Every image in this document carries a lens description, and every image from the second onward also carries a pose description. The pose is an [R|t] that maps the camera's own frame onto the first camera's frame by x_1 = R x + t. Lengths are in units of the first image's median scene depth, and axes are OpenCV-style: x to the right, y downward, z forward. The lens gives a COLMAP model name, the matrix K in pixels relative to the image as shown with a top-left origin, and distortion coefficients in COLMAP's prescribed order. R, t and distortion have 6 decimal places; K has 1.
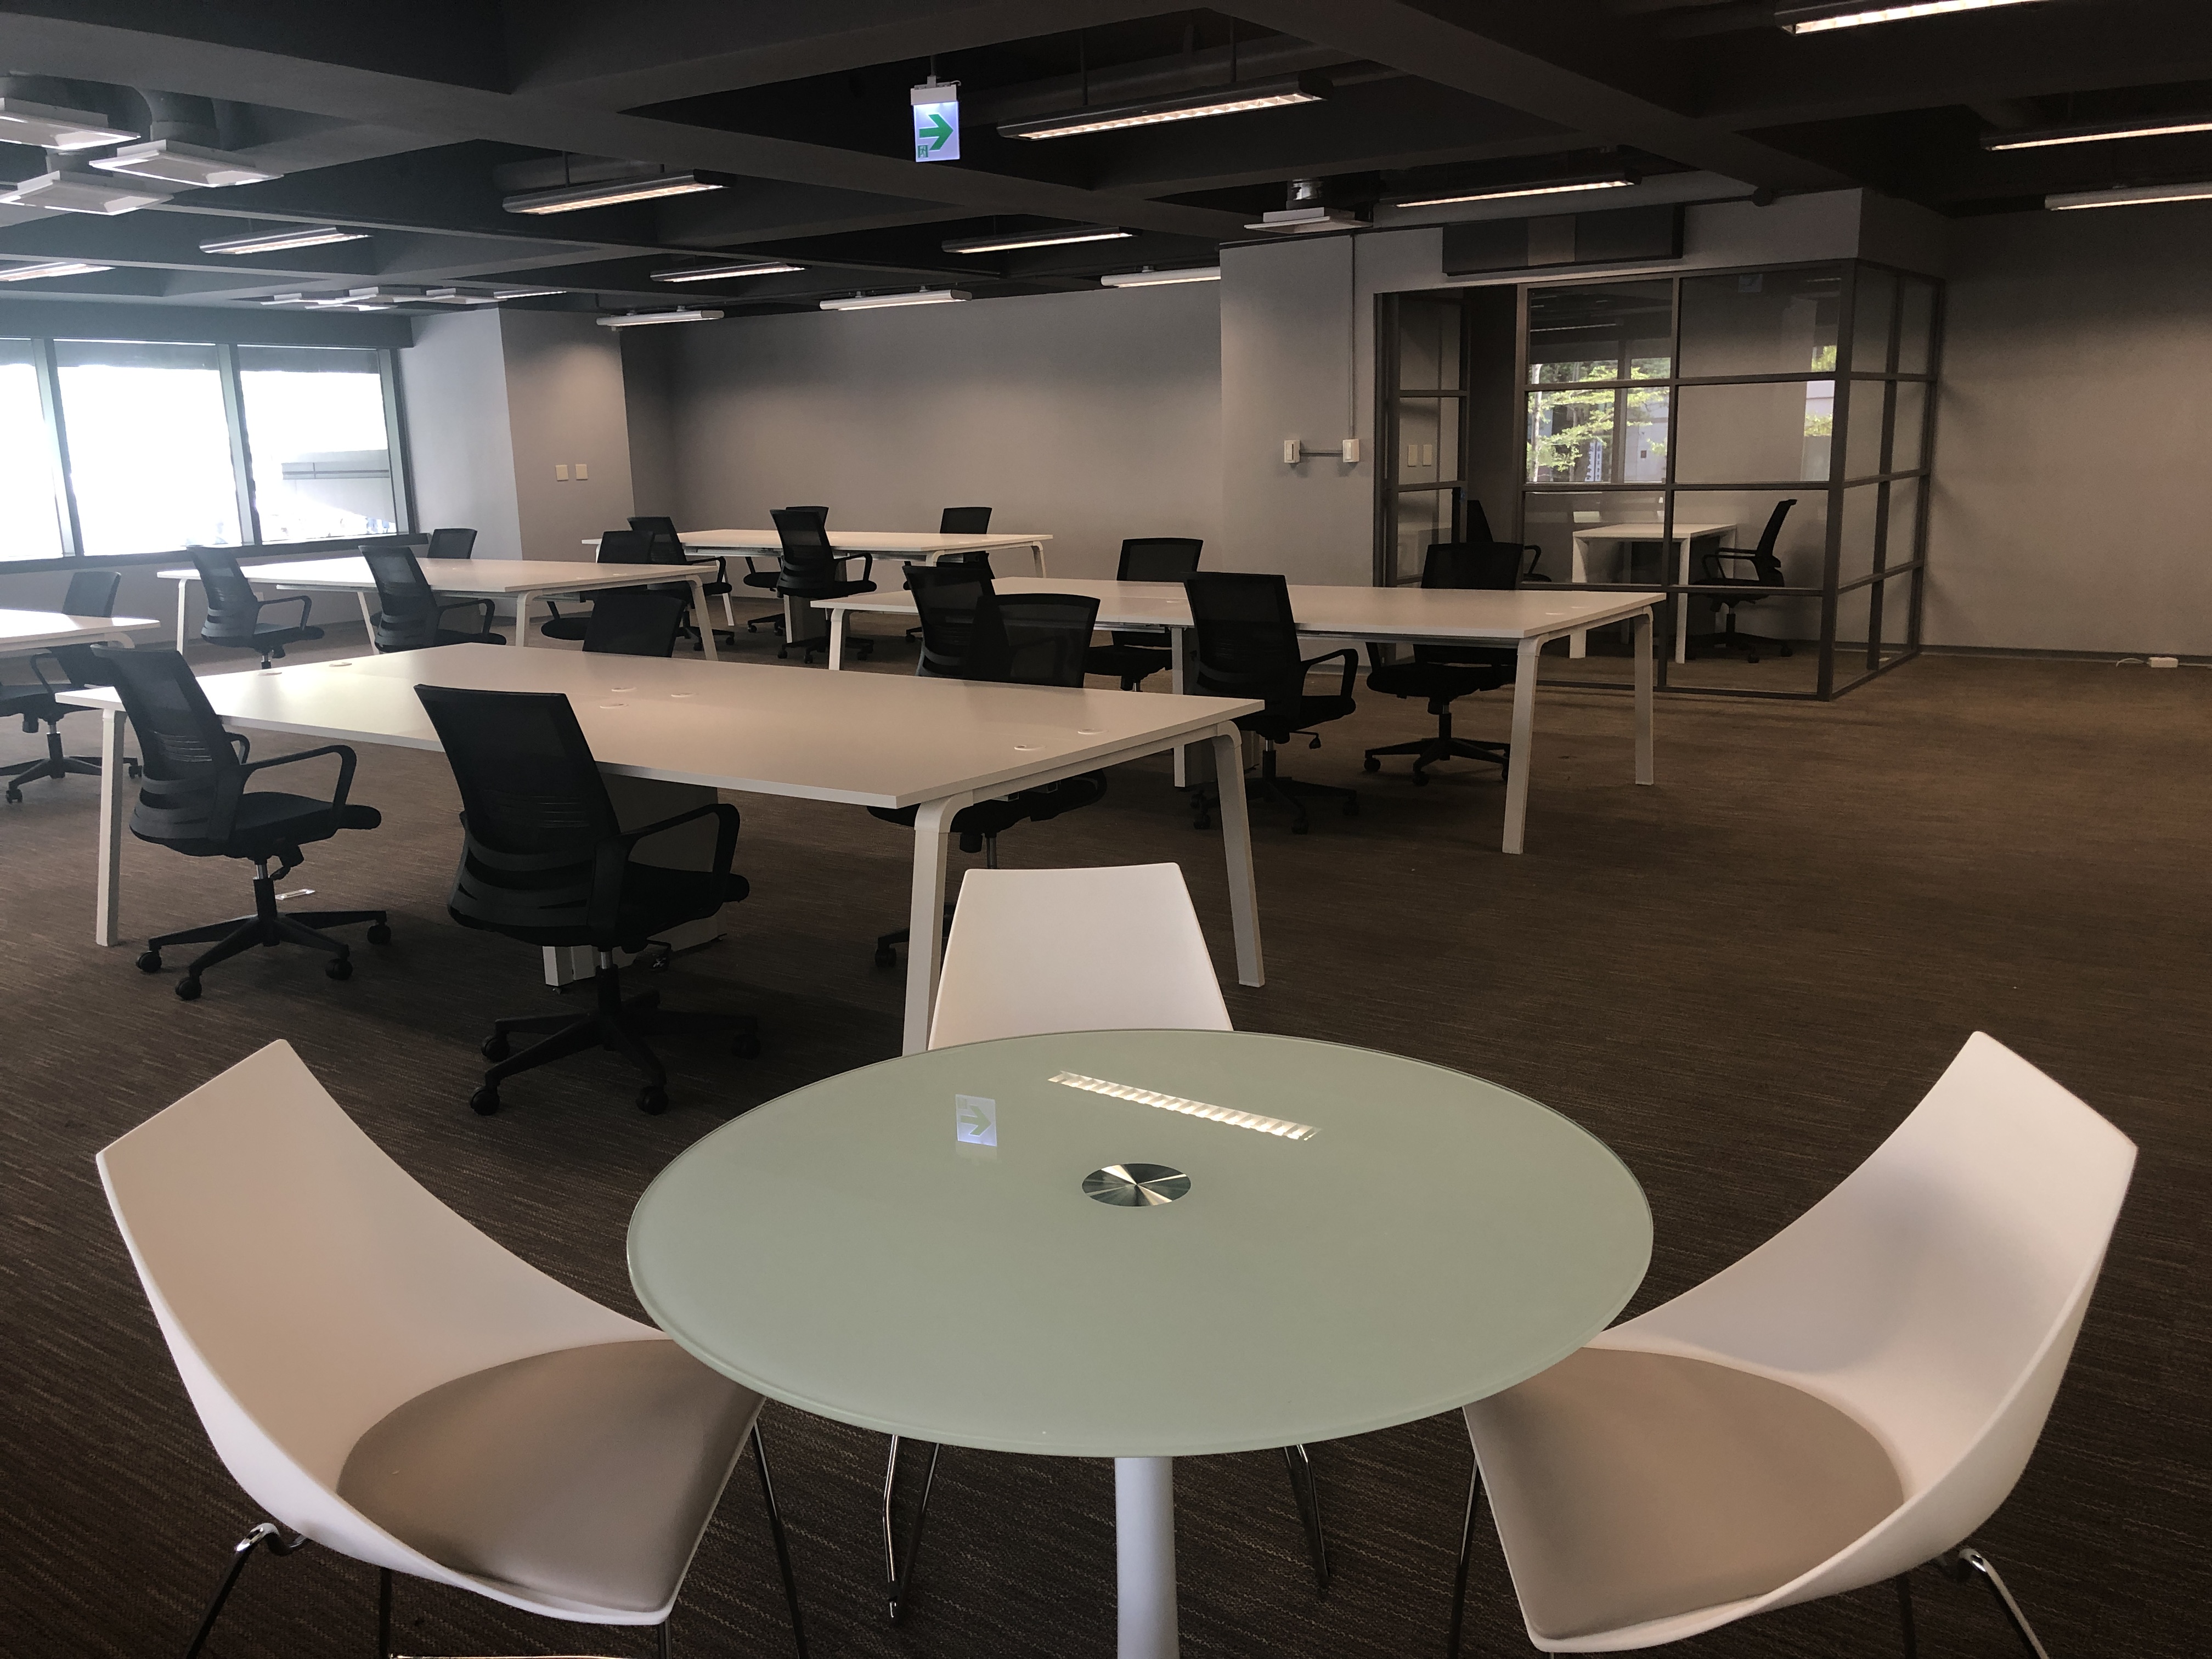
lens RADIAL K [[1821.1, 0, 1112.8], [0, 1821.1, 917.8], [0, 0, 1]] dist [0.002700, -0.001849]
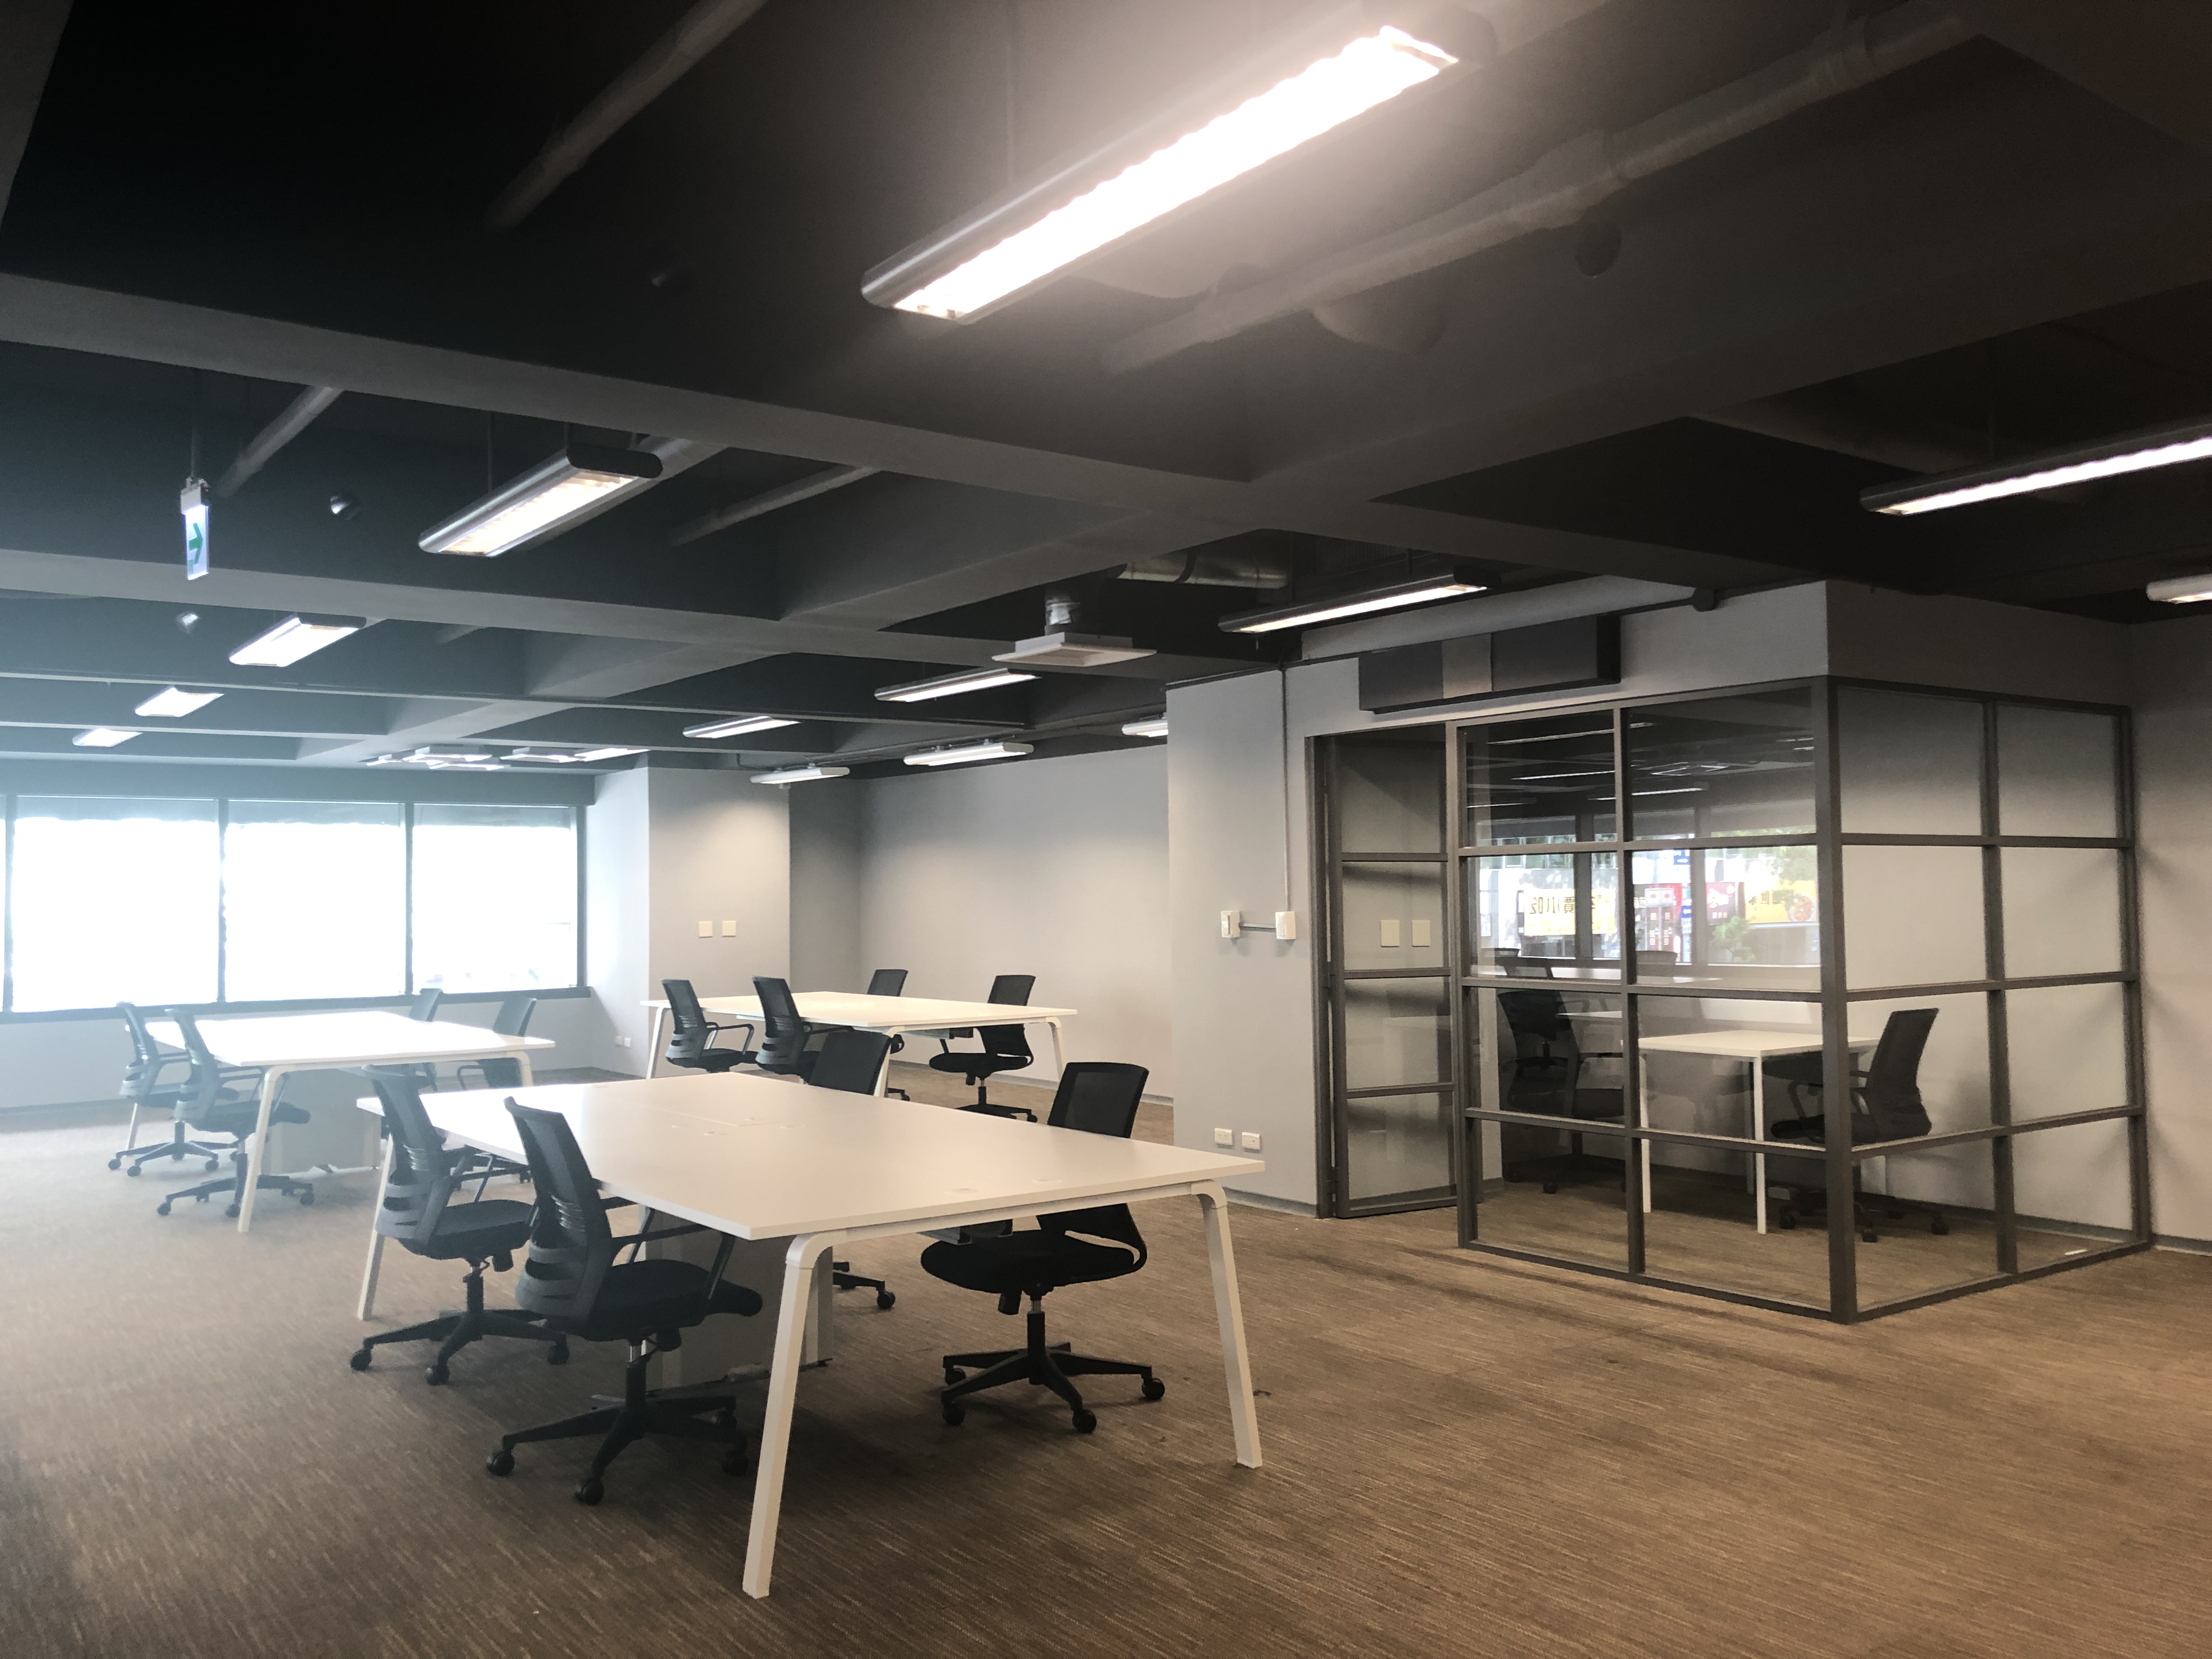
lens RADIAL K [[1792.3, 0, 1095.7], [0, 1792.3, 820.0], [0, 0, 1]] dist [0.017644, -0.000212]
pose [[0.941295, 0.001887, -0.337580, 0.315586], [-0.100570, 0.956147, -0.275079, -0.078208], [0.322257, 0.292881, 0.900206, 0.260960]]
